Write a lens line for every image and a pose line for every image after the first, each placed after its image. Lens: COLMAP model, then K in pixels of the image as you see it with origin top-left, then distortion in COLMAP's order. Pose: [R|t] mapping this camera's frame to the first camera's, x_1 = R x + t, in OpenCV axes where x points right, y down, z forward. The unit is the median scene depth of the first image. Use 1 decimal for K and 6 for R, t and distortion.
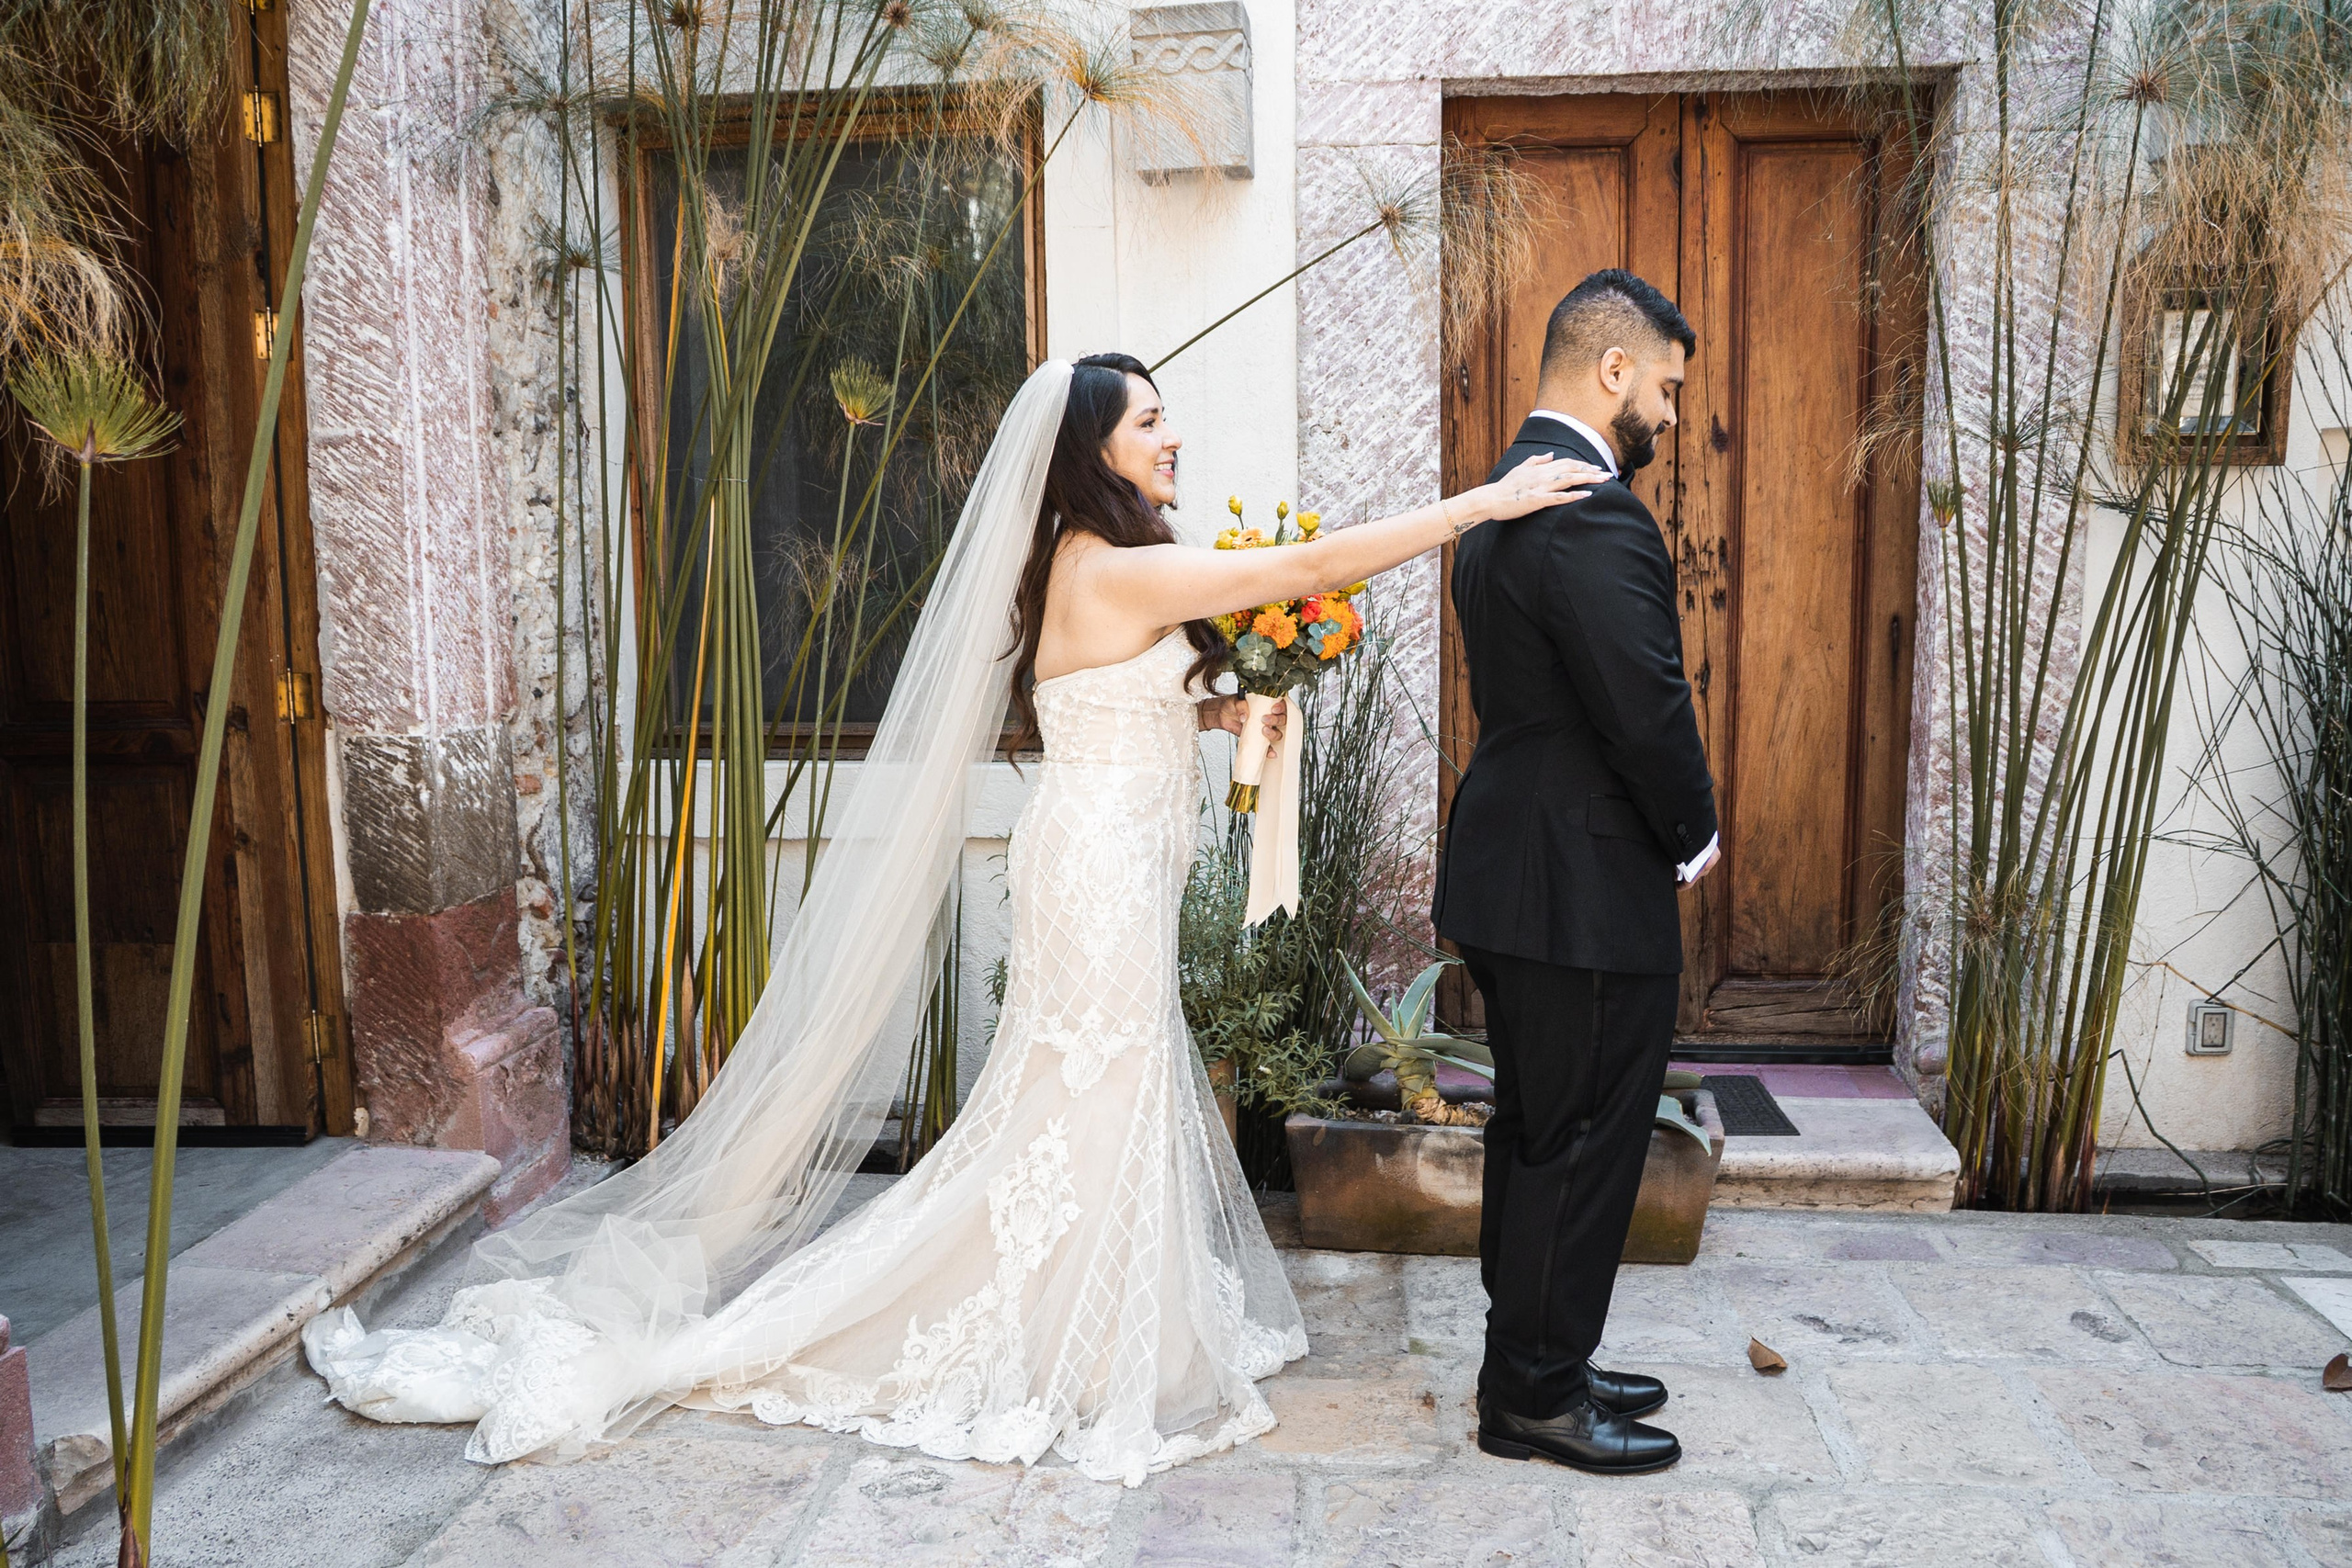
lens RADIAL K [[1903.4, 0, 1186.3], [0, 1903.4, 847.8], [0, 0, 1]] dist [-0.133044, 0.107858]
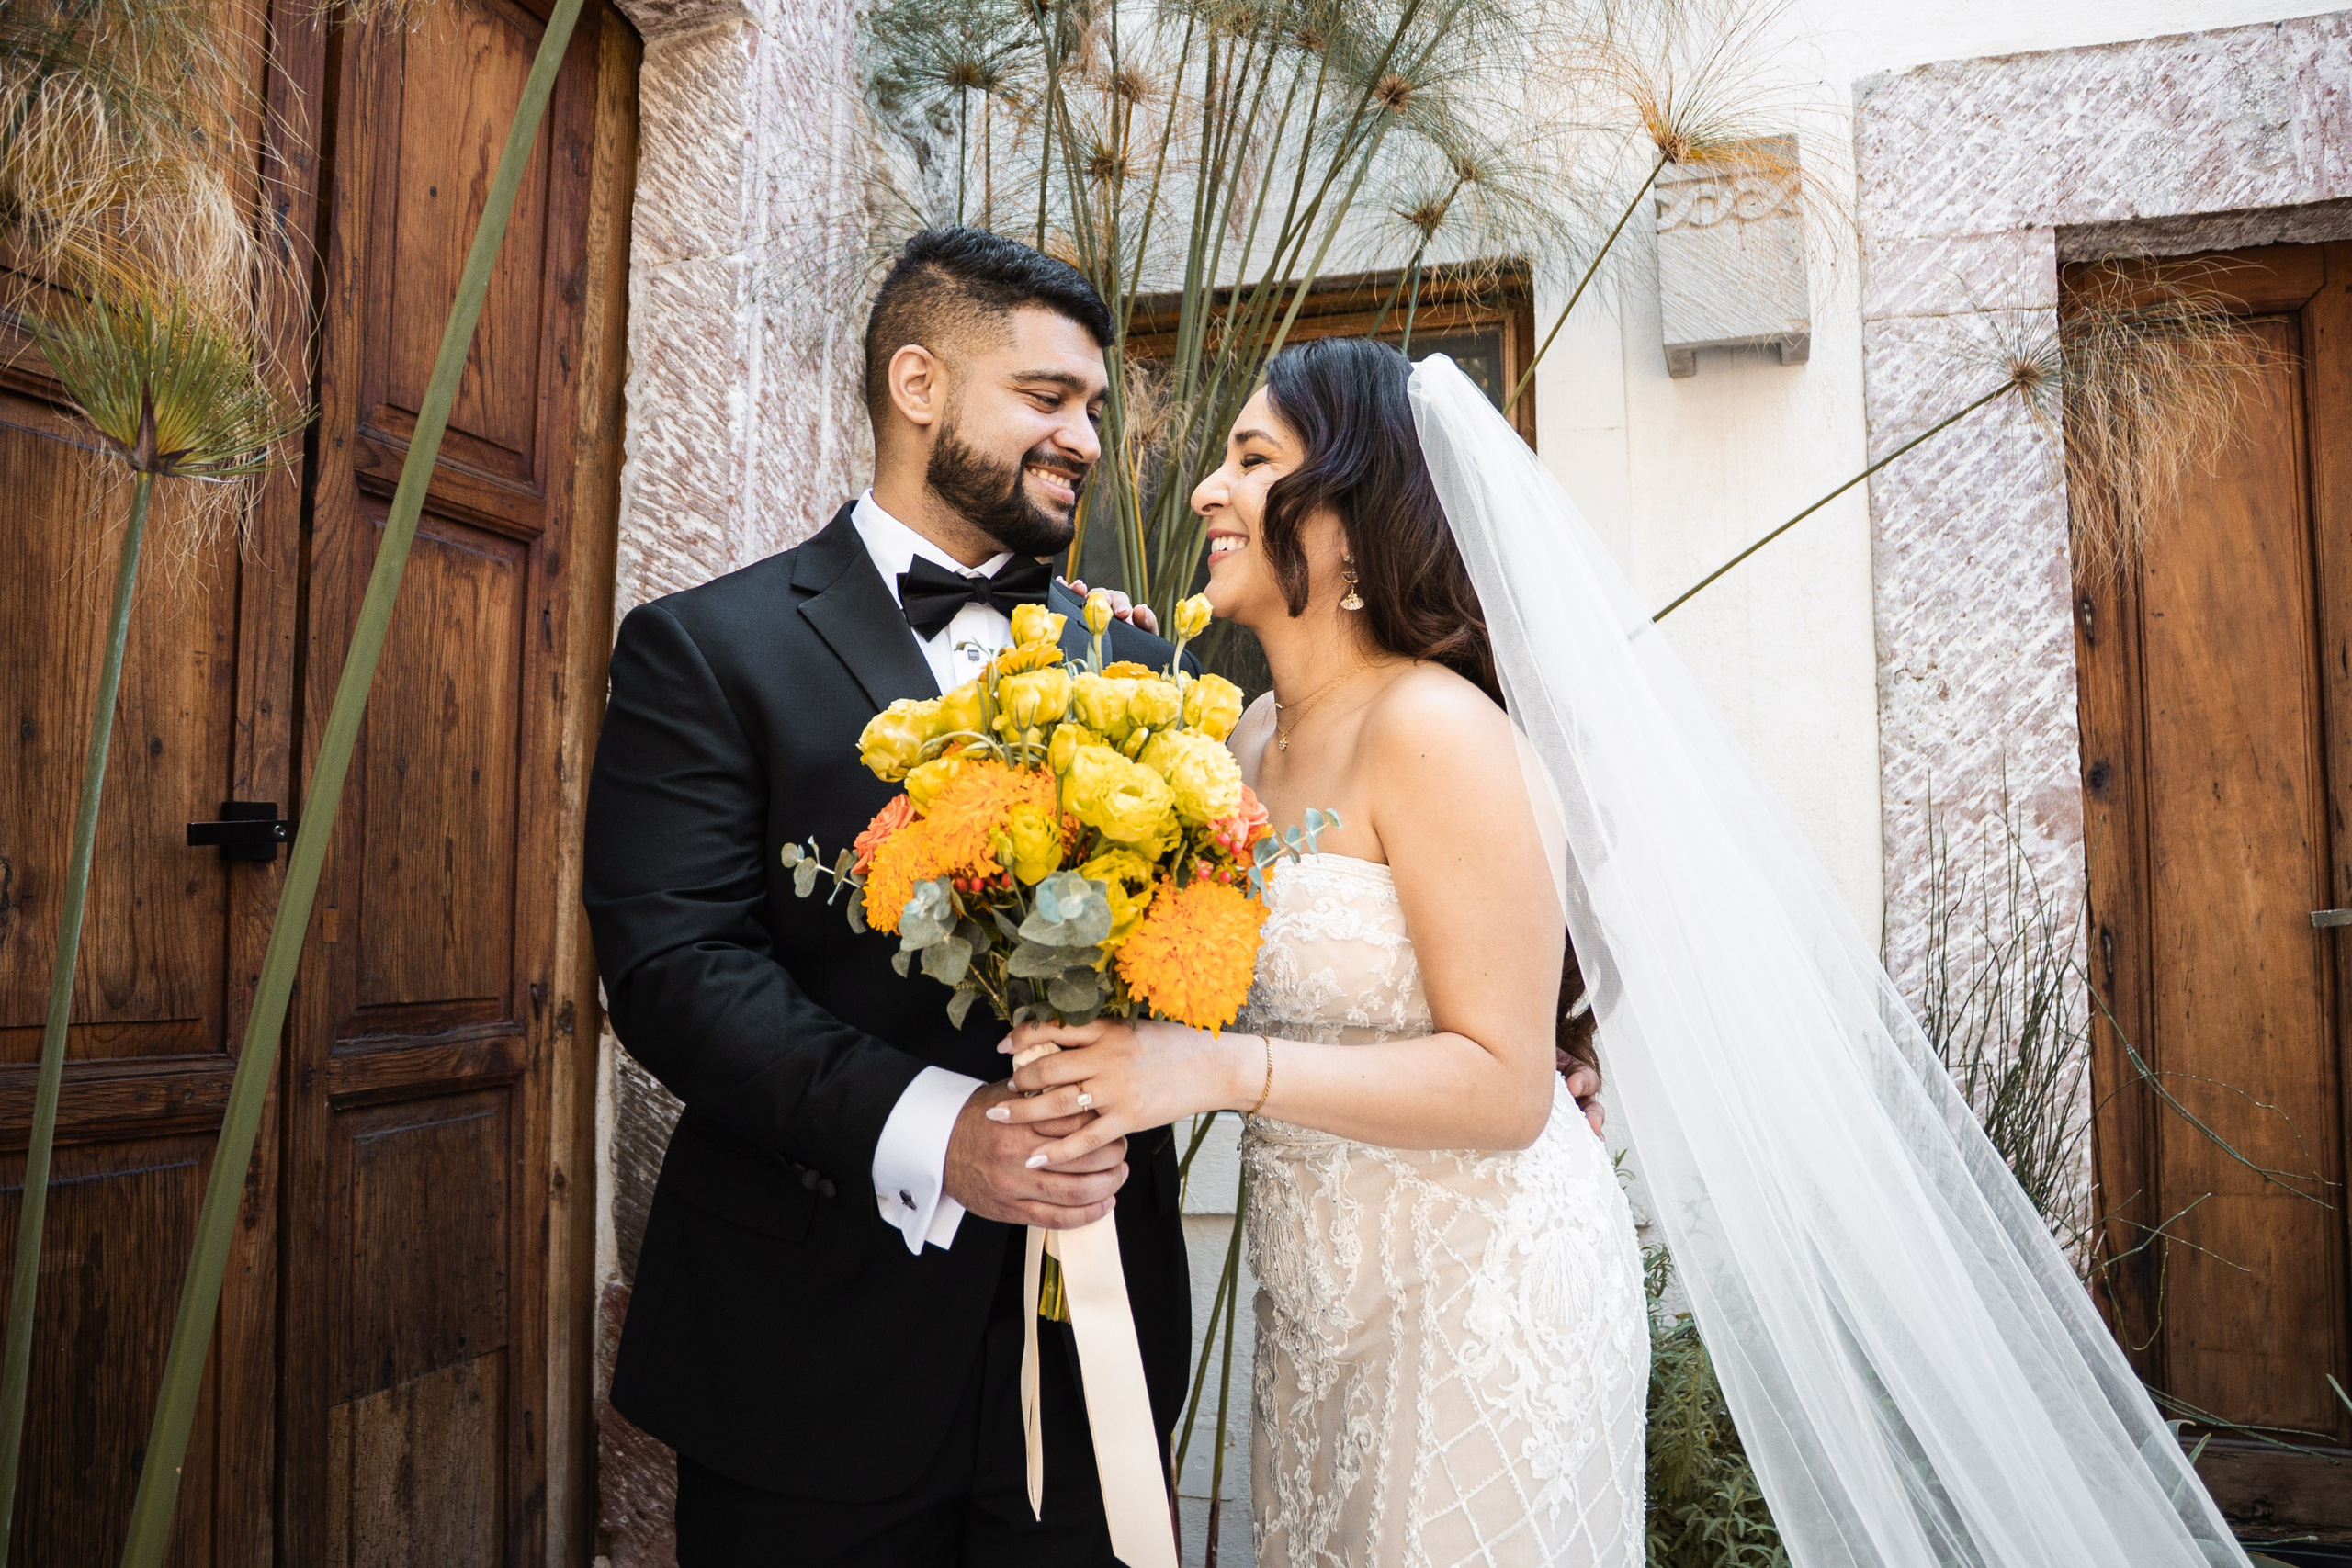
lens RADIAL K [[1839.2, 0, 1185.0], [0, 1839.2, 809.8], [0, 0, 1]] dist [-0.139128, 0.109661]
pose [[0.984540, -0.002277, -0.175145, -0.091468], [-0.038643, 0.972454, -0.229869, 0.007456], [0.170844, 0.233084, 0.957332, 0.289006]]
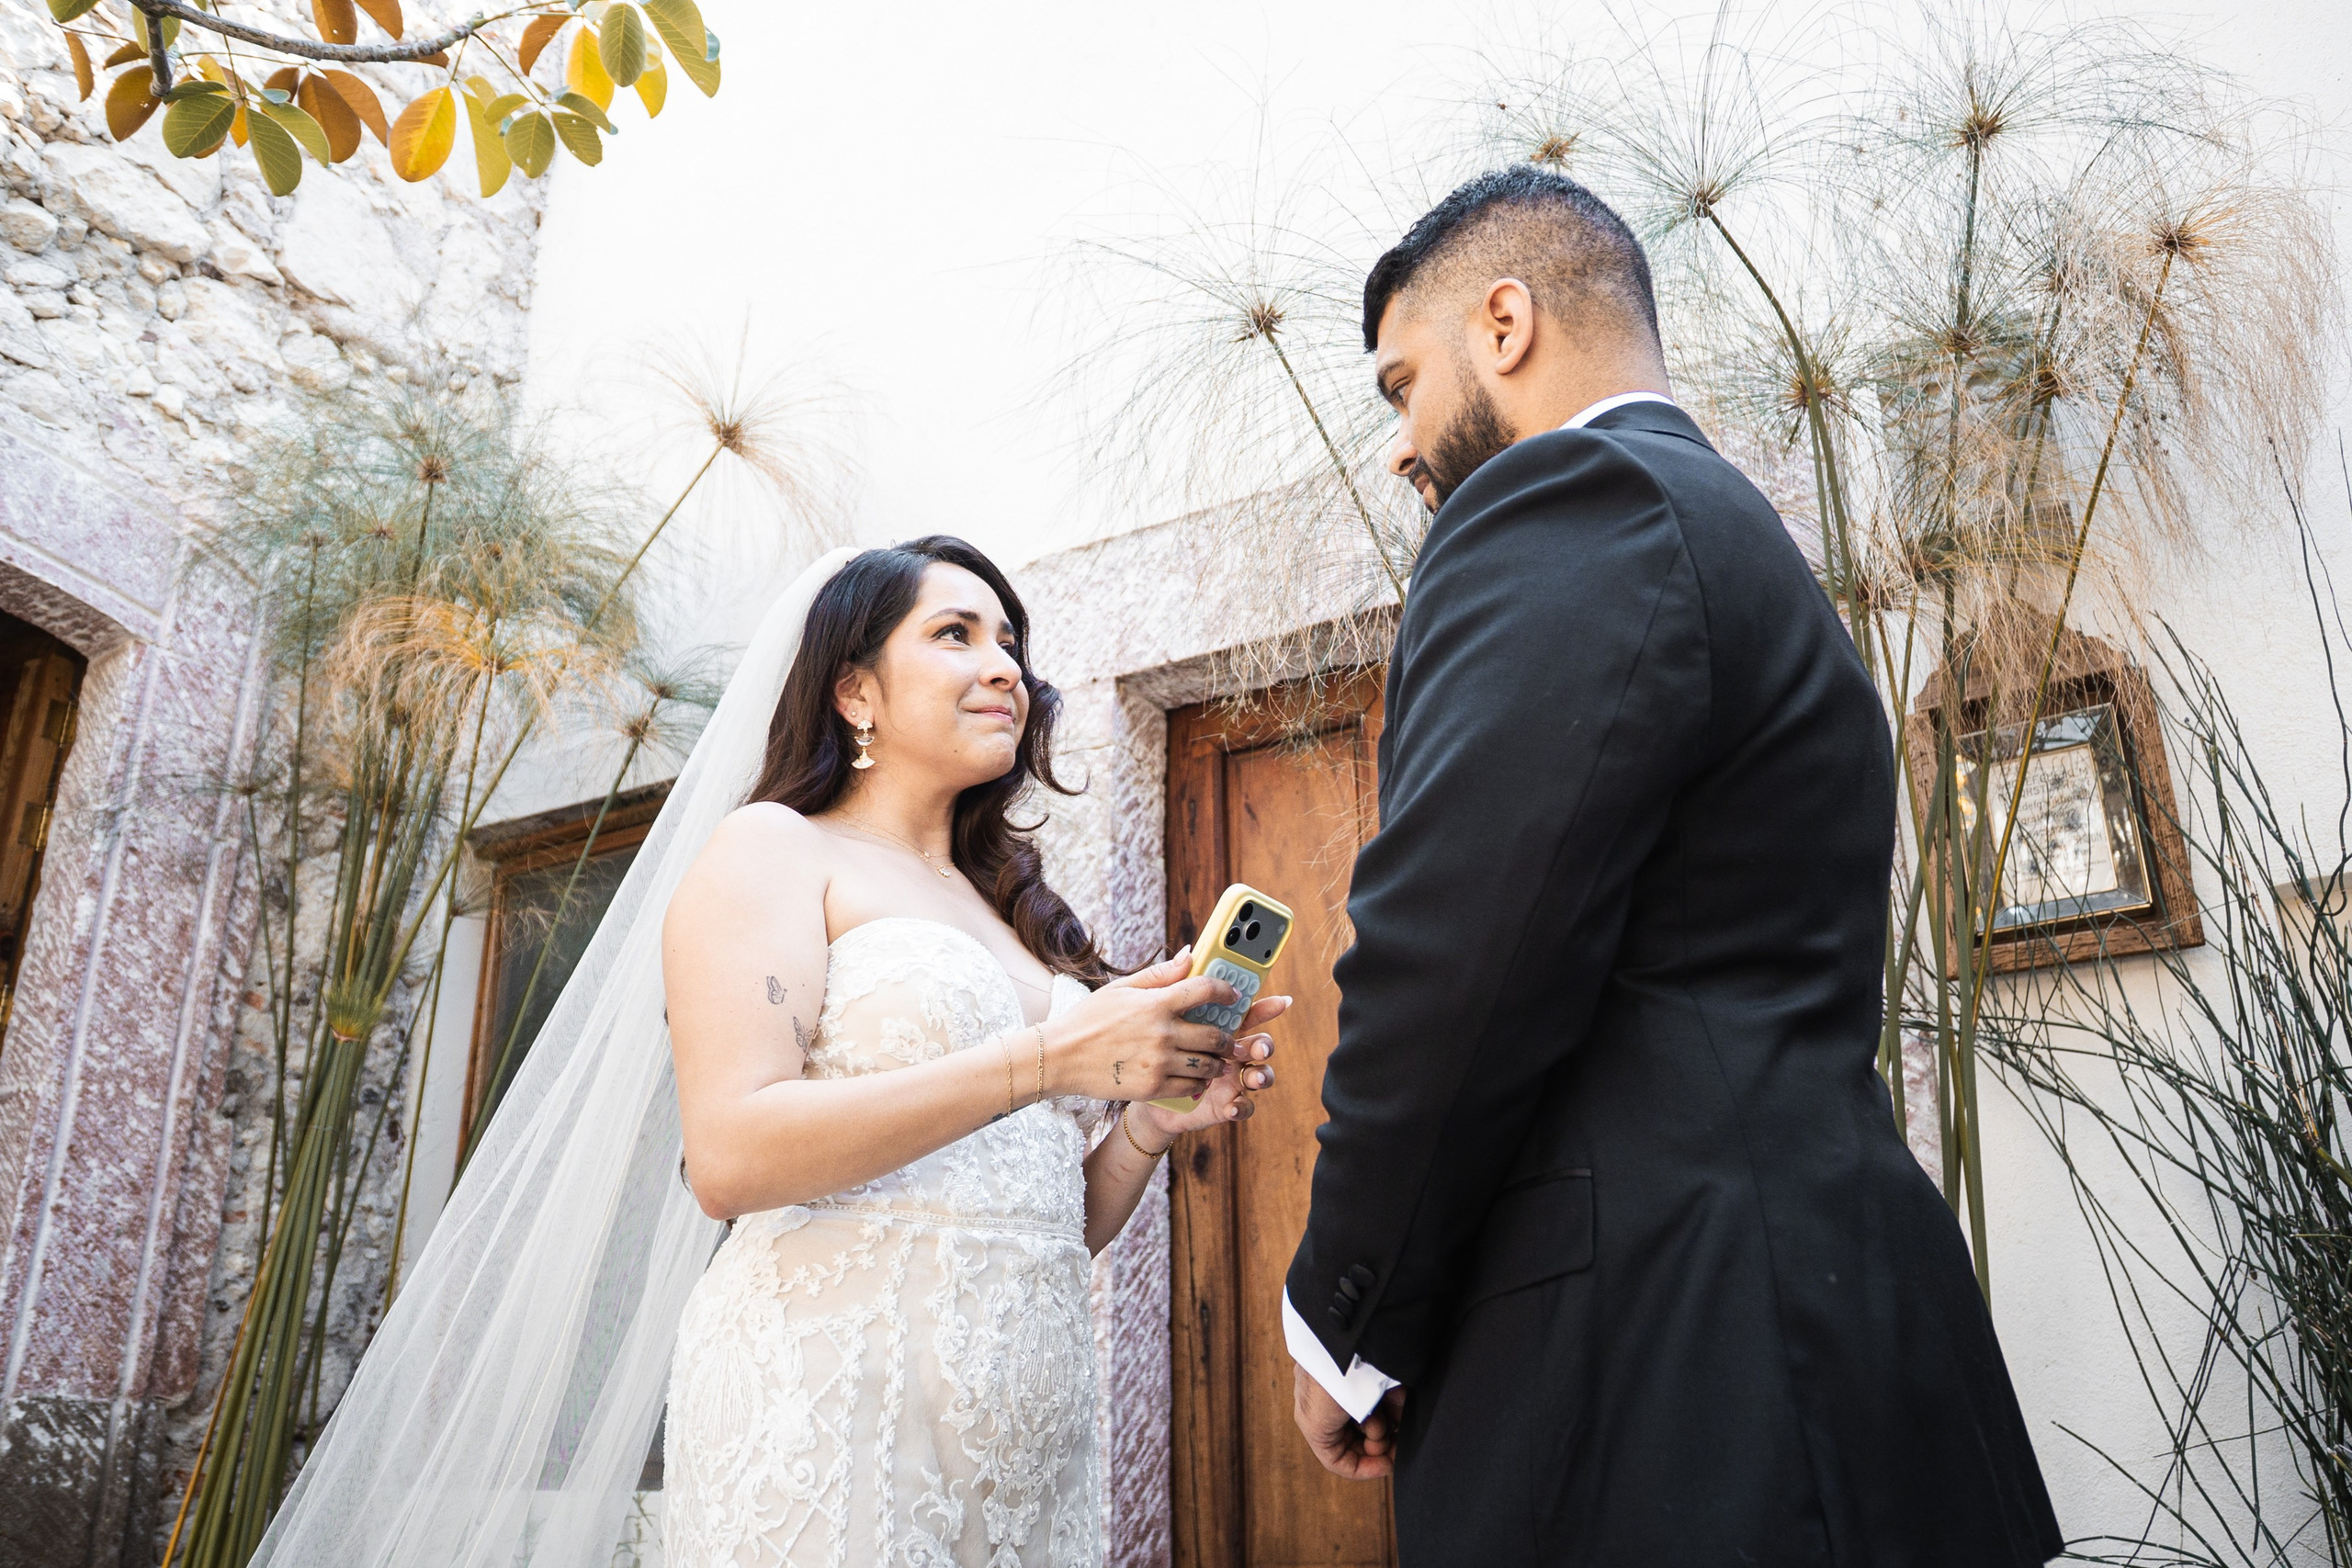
lens RADIAL K [[1839.2, 0, 1185.0], [0, 1839.2, 809.8], [0, 0, 1]] dist [-0.139128, 0.109661]
pose [[0.923553, -0.132536, -0.359839, 0.483115], [-0.064098, 0.871817, -0.485619, 0.071941], [0.378076, 0.471560, 0.796674, 0.338950]]
